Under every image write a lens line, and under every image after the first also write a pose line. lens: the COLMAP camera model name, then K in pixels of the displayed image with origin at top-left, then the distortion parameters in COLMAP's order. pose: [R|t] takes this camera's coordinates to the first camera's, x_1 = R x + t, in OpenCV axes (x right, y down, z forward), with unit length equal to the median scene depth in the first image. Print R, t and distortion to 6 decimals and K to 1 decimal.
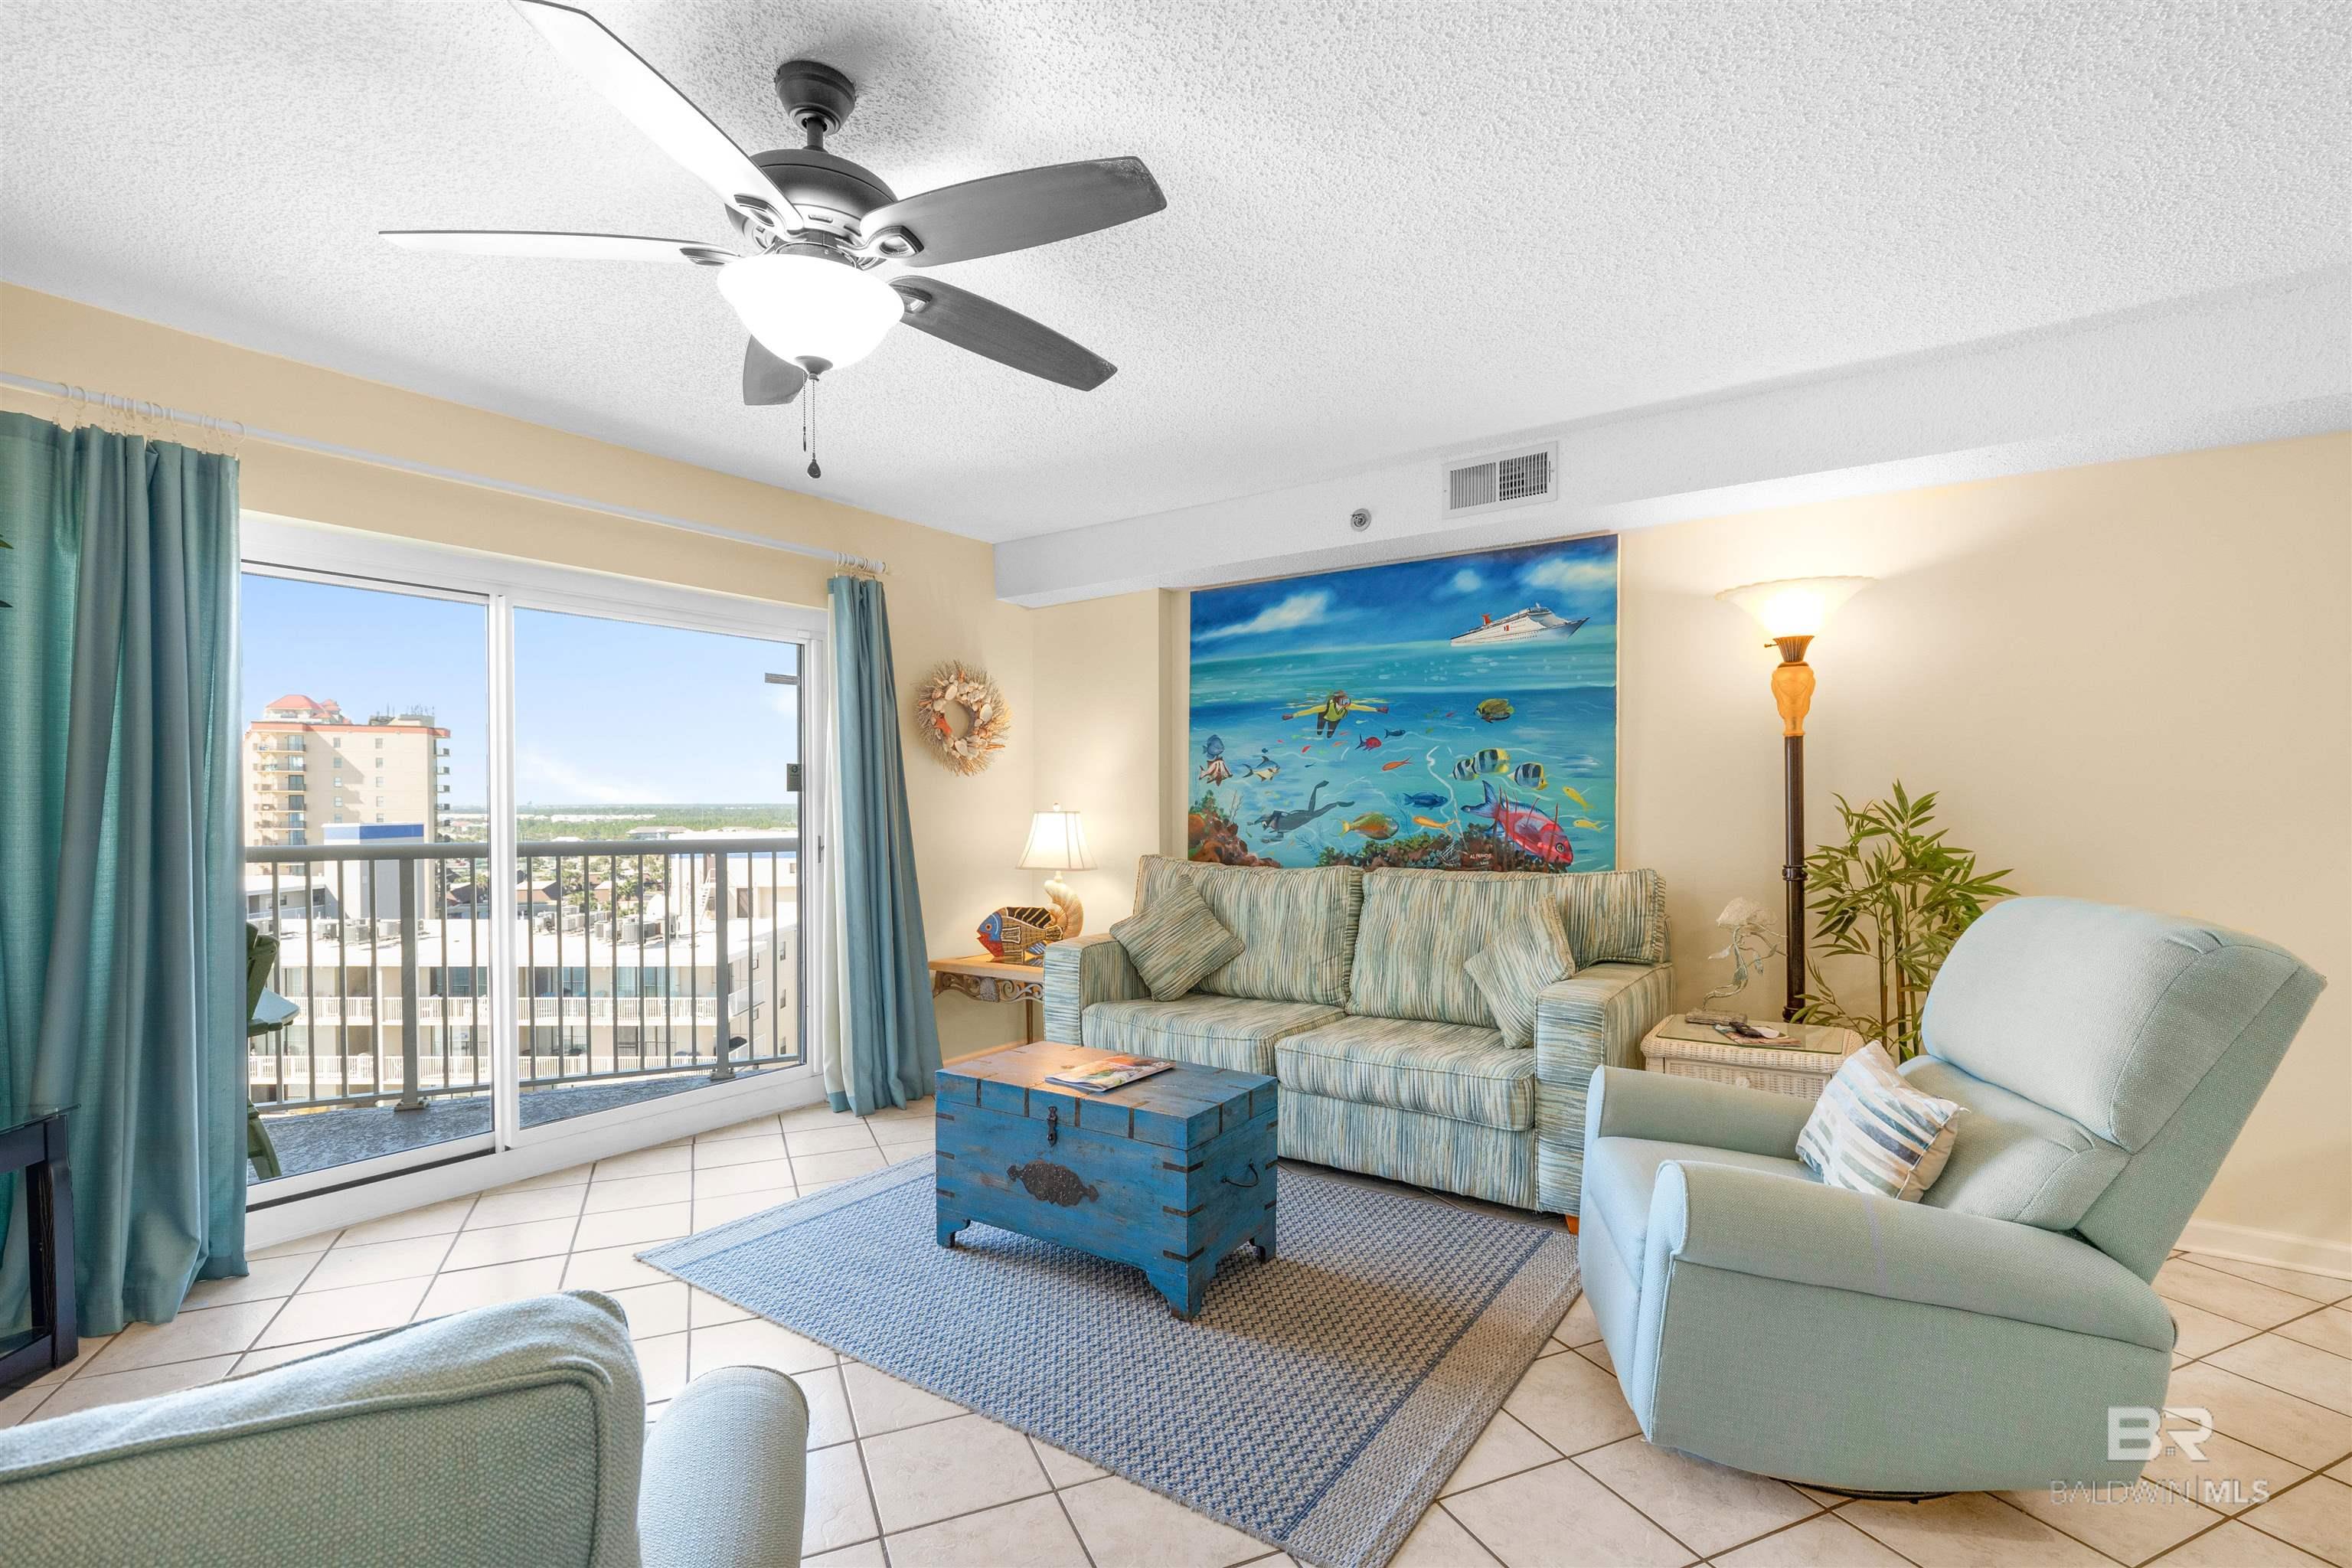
lens RADIAL K [[1088.9, 0, 1167.5], [0, 1088.9, 817.3], [0, 0, 1]] dist [0.000662, -0.000088]
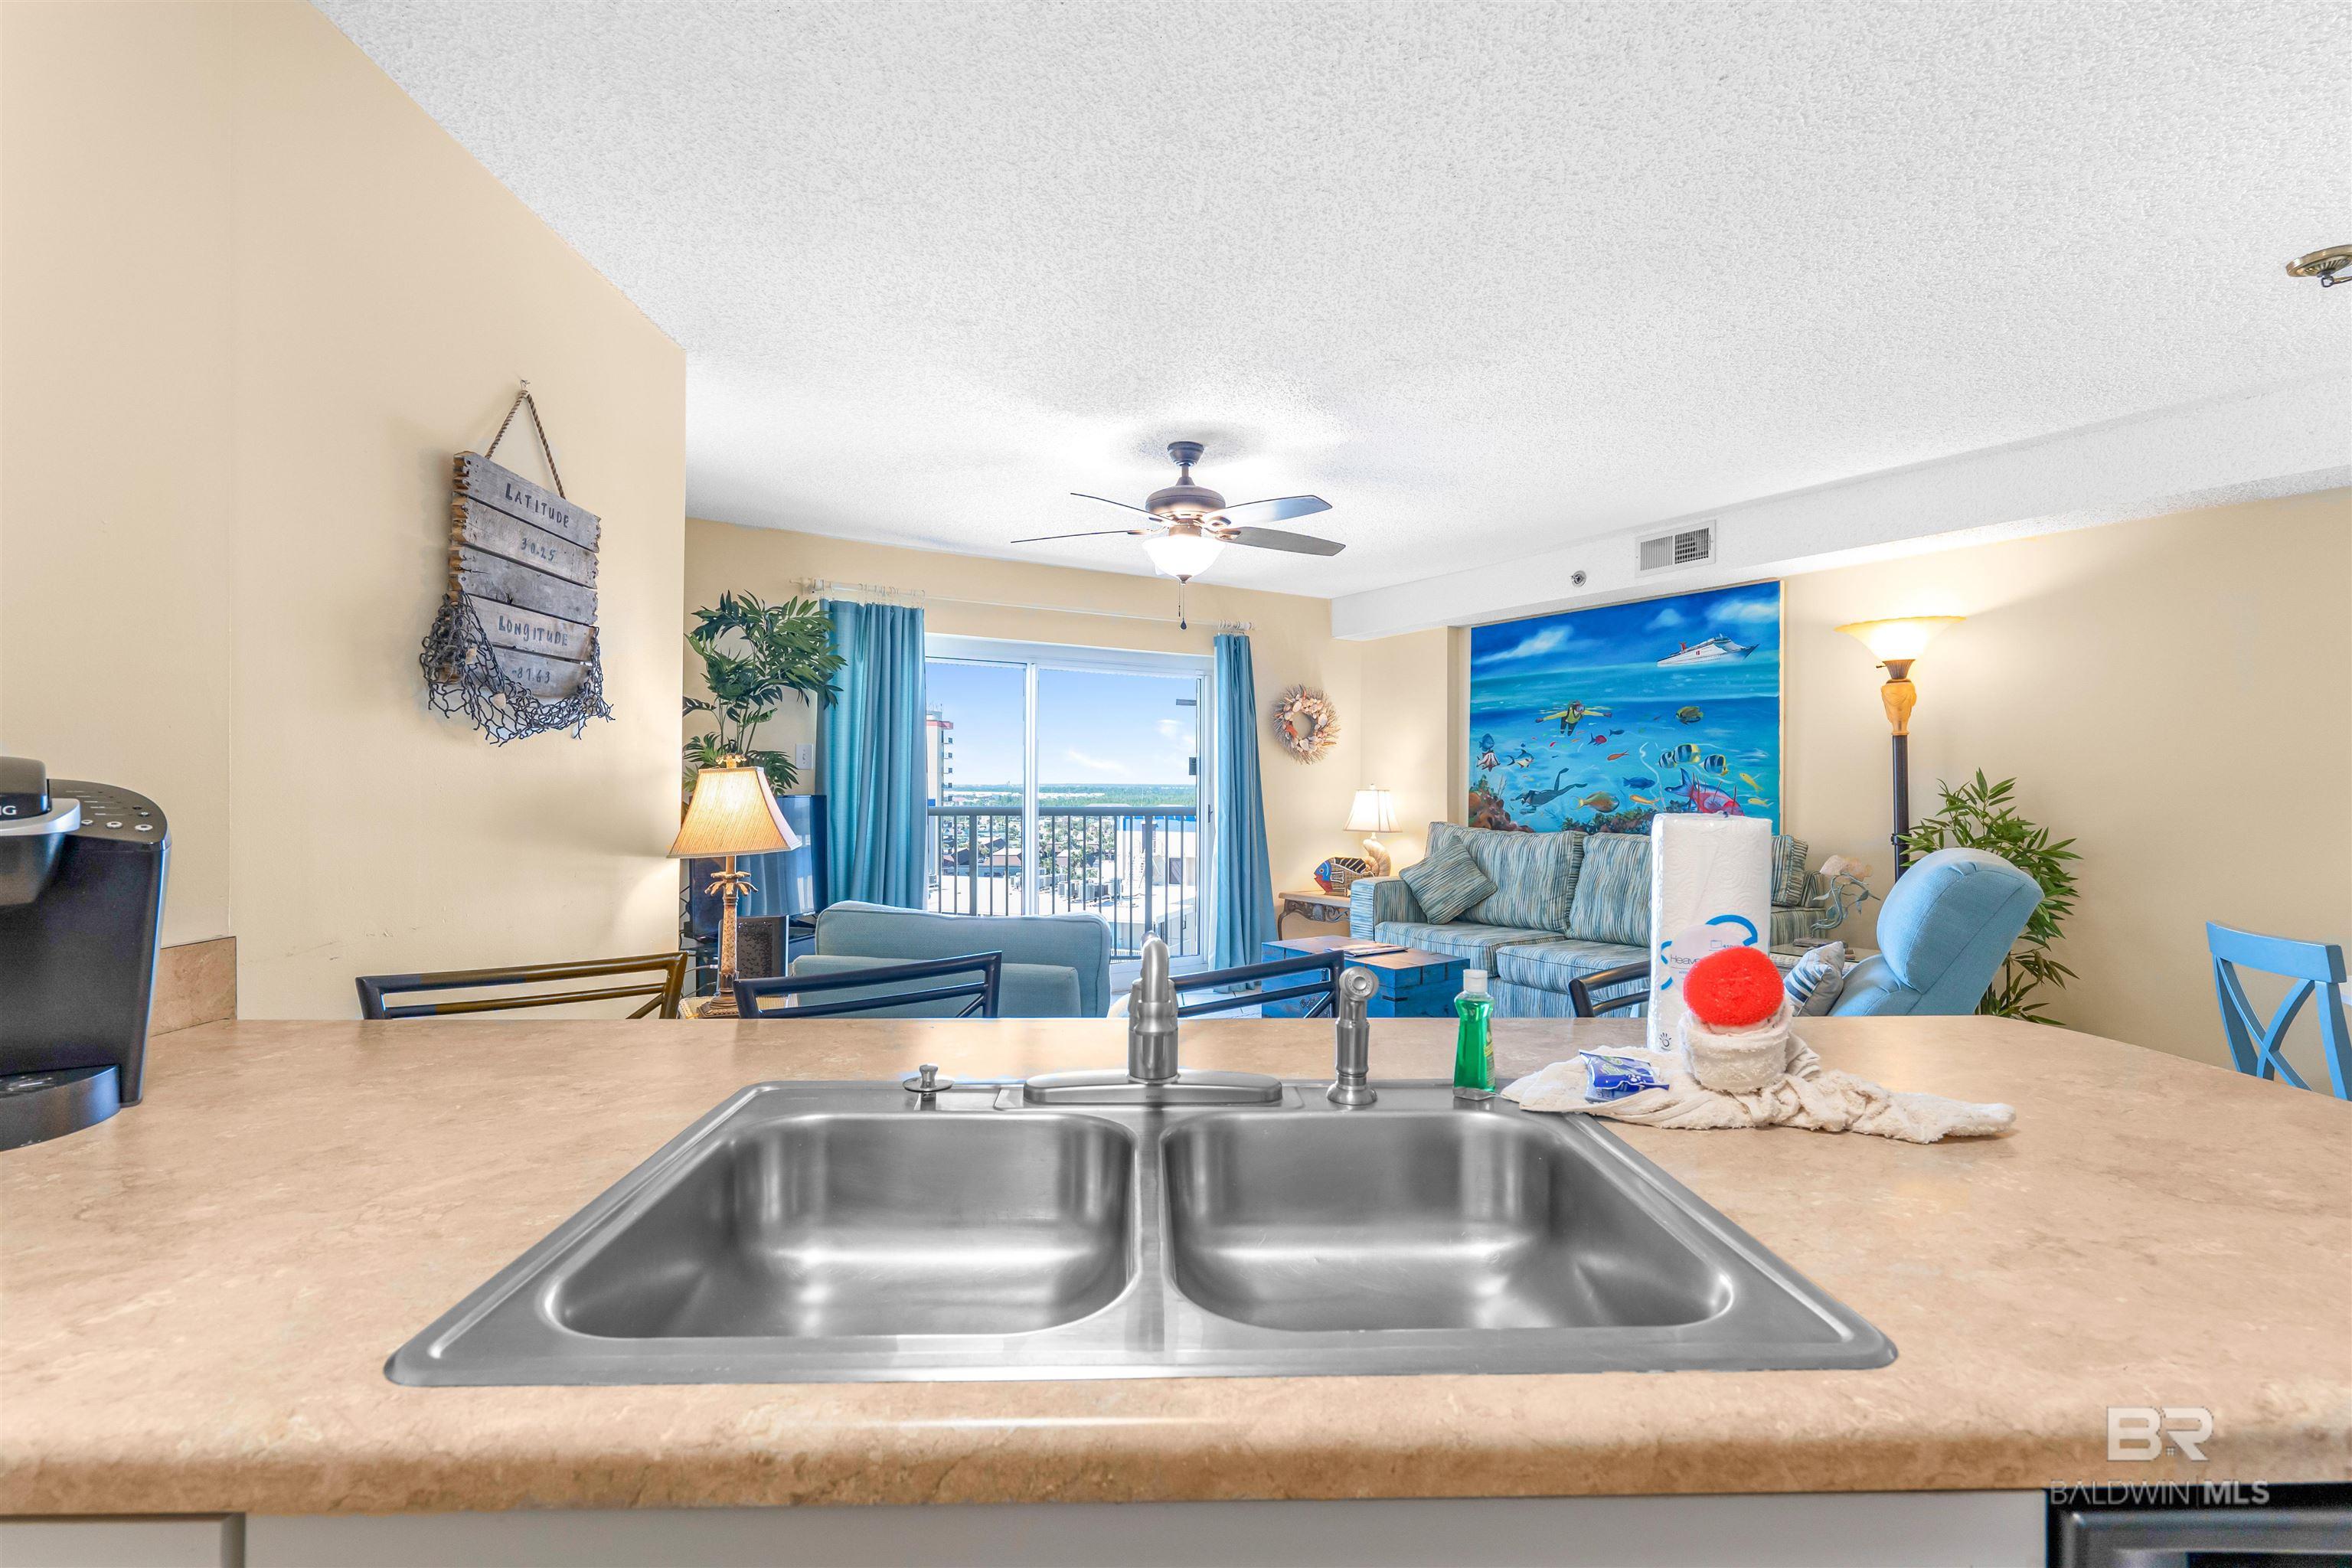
lens RADIAL K [[1048.4, 0, 1161.5], [0, 1048.4, 782.0], [0, 0, 1]] dist [0.000092, 0.000004]
pose [[0.926718, 0.004268, -0.375734, 0.177193], [-0.010015, 0.999861, -0.013341, 0.006004], [0.375625, 0.016126, 0.926632, -0.397816]]
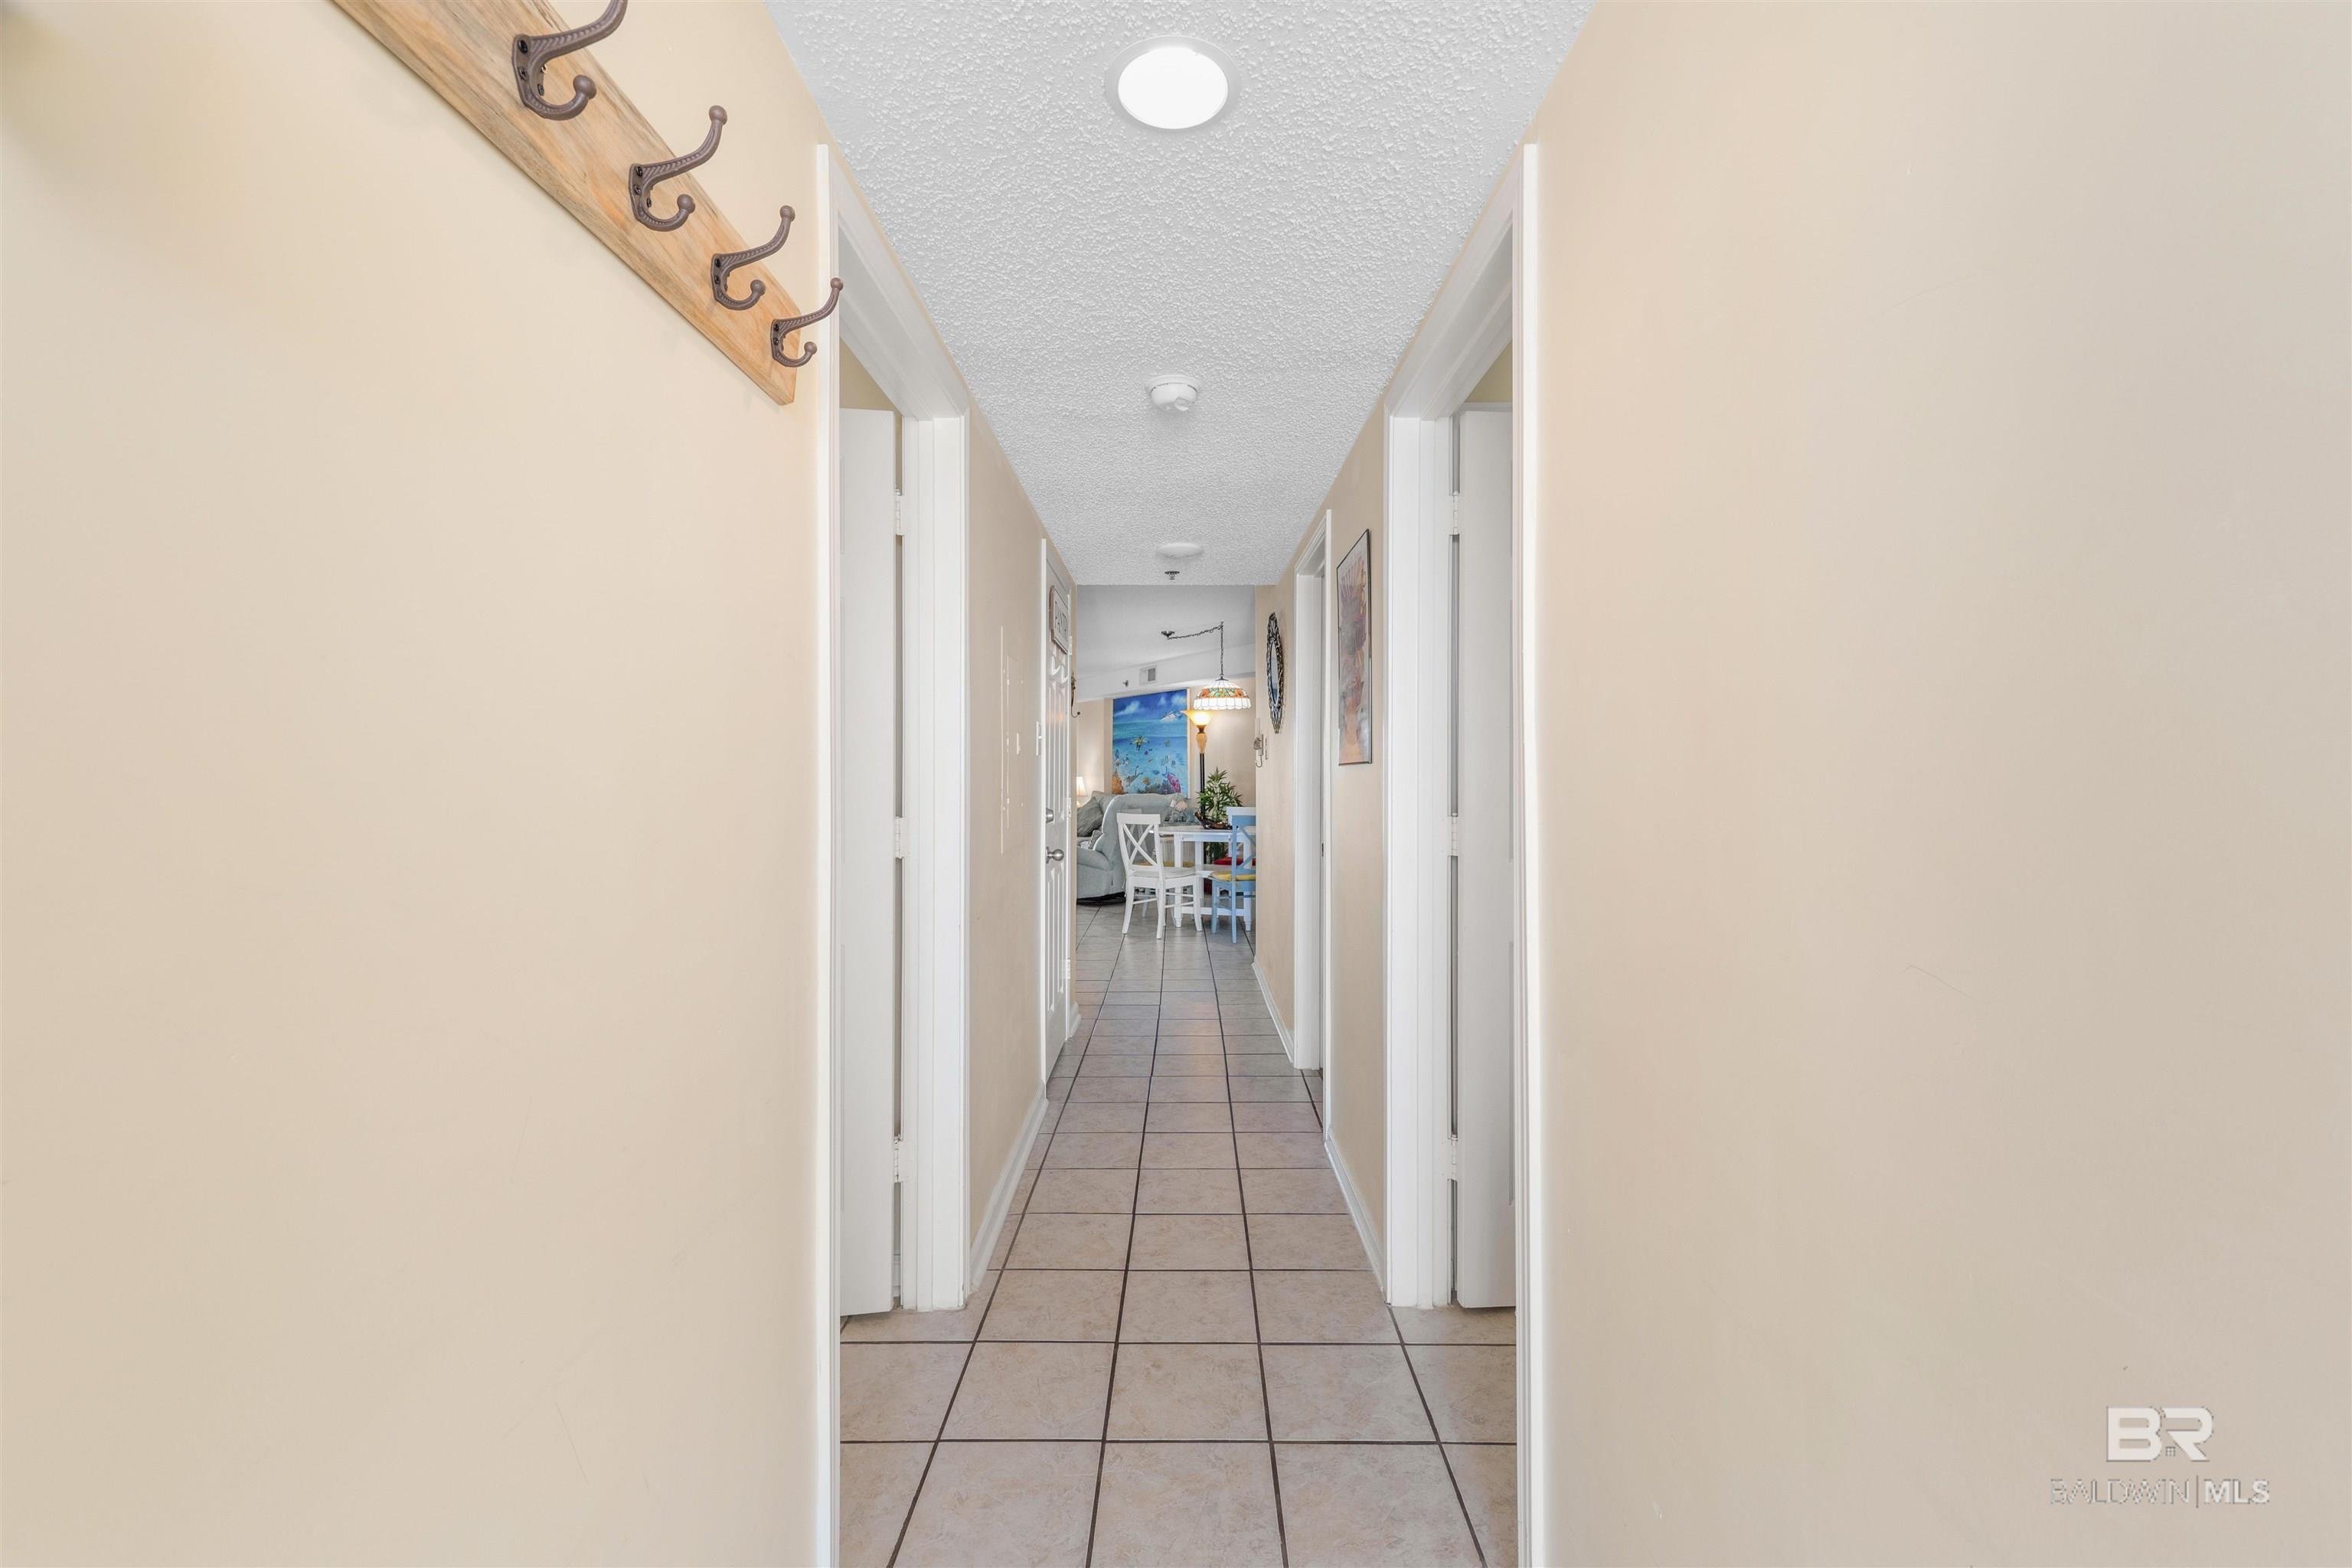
lens RADIAL K [[940.8, 0, 1176.0], [0, 940.8, 784.0], [0, 0, 1]] dist [-0.023807, -0.000074]
pose [[0.919340, 0.004847, -0.393435, 1.310656], [-0.005018, 0.999987, 0.000595, 0.015442], [0.393433, 0.001427, 0.919352, -1.375722]]
